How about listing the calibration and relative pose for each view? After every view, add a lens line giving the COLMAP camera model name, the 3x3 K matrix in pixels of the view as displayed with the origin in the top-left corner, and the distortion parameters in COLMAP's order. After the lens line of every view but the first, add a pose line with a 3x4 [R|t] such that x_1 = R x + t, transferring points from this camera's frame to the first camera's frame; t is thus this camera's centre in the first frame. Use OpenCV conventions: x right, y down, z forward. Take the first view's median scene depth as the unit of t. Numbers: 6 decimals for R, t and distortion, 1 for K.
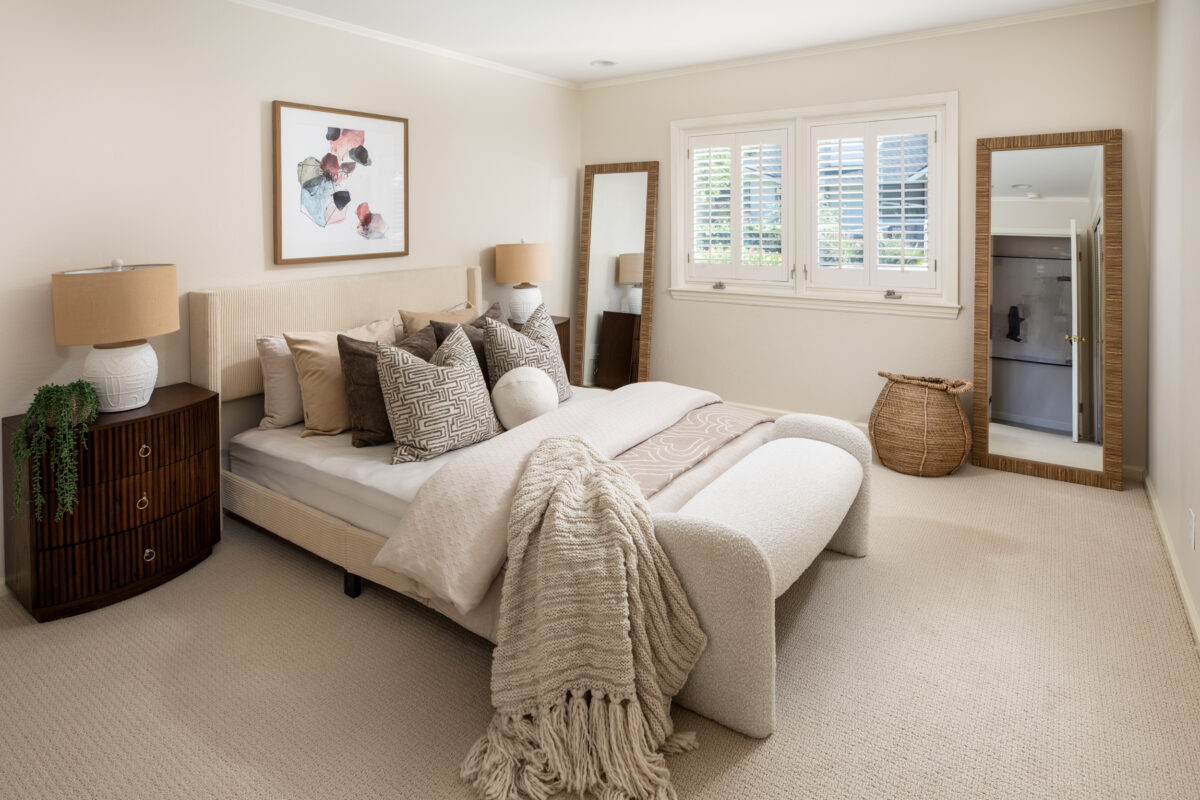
lens RADIAL K [[637.1, 0, 600.0], [0, 637.1, 400.0], [0, 0, 1]] dist [-0.001387, -0.000316]
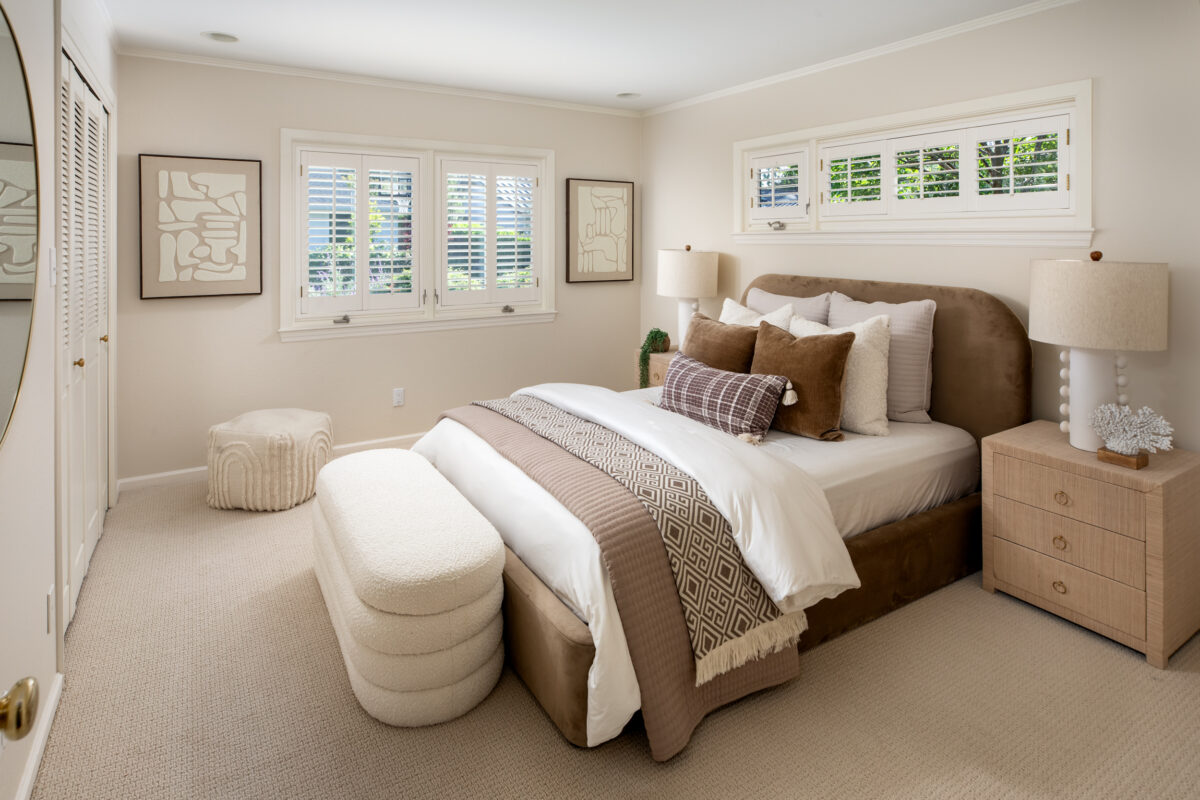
lens RADIAL K [[641.3, 0, 600.0], [0, 641.3, 400.0], [0, 0, 1]] dist [-0.001223, -0.000129]
pose [[0.409352, -0.210561, 0.887747, -0.543971], [0.251305, 0.961389, 0.112148, -0.089615], [-0.877085, 0.177187, 0.446461, 0.331098]]
